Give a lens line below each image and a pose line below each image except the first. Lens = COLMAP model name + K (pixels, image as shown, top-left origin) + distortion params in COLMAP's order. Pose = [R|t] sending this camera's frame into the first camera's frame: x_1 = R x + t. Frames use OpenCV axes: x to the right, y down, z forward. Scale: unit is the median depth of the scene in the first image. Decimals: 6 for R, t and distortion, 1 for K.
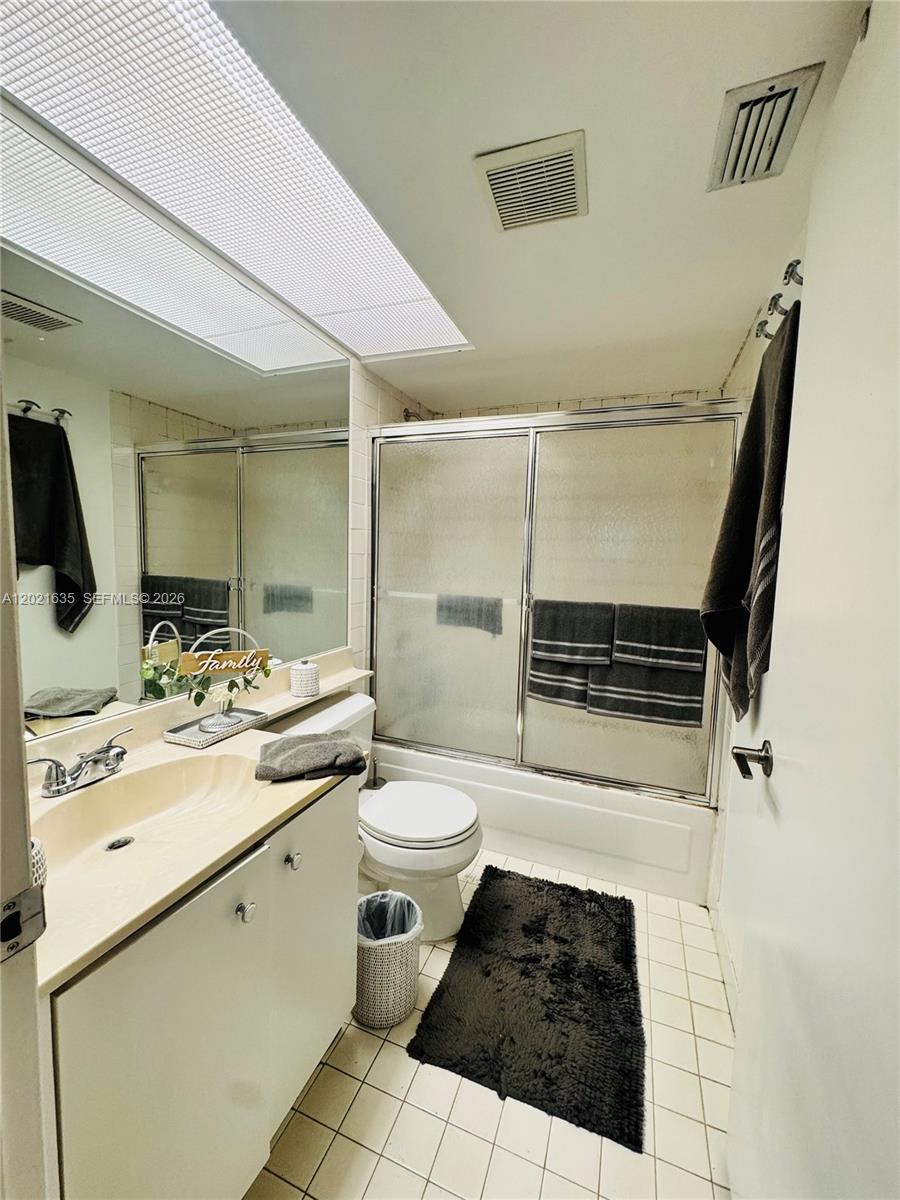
lens RADIAL K [[479.9, 0, 446.9], [0, 479.9, 601.5], [0, 0, 1]] dist [-0.002641, 0.000264]
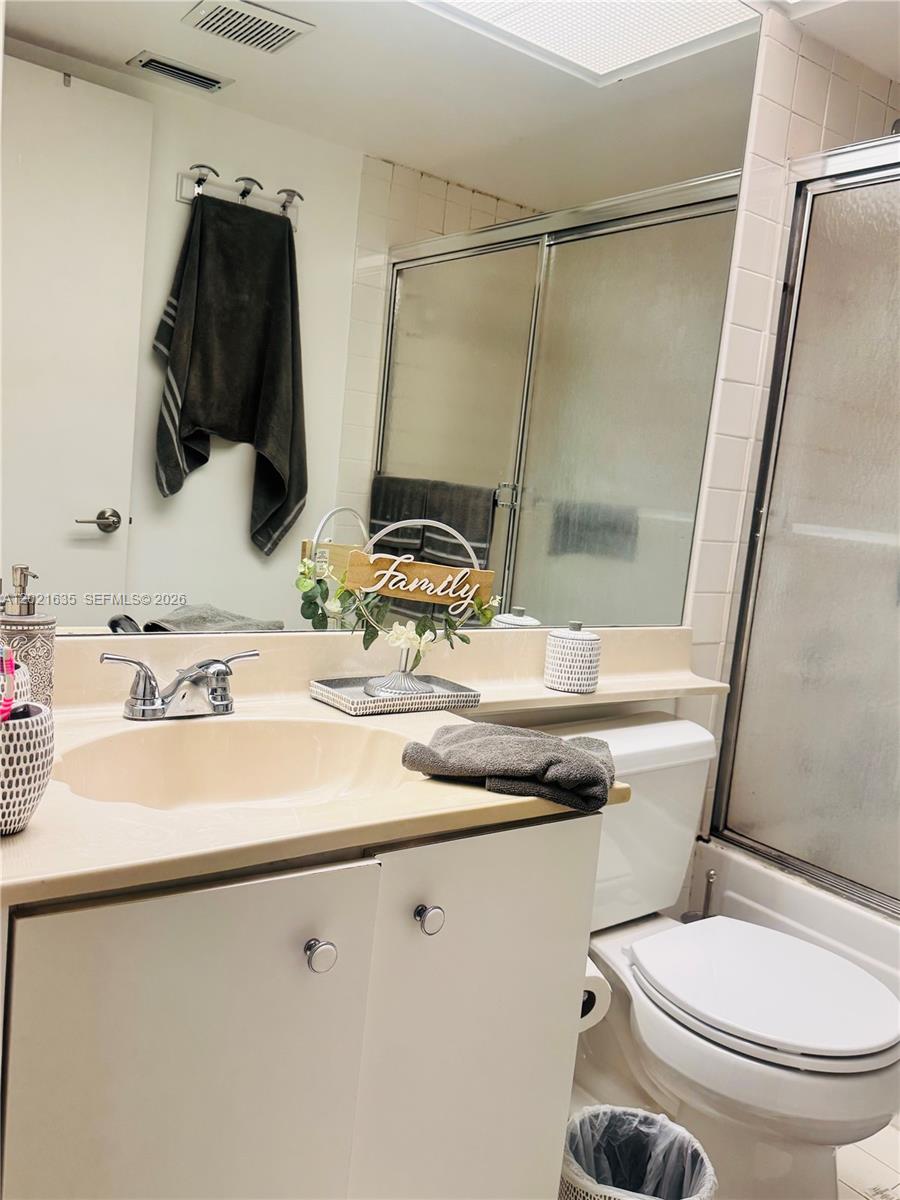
lens RADIAL K [[982.1, 0, 445.6], [0, 982.1, 609.1], [0, 0, 1]] dist [0.065130, -0.084049]
pose [[0.847868, 0.124123, -0.515474, 0.098598], [-0.126205, 0.991515, 0.031165, 0.074707], [0.514969, 0.038632, 0.856338, 0.025776]]
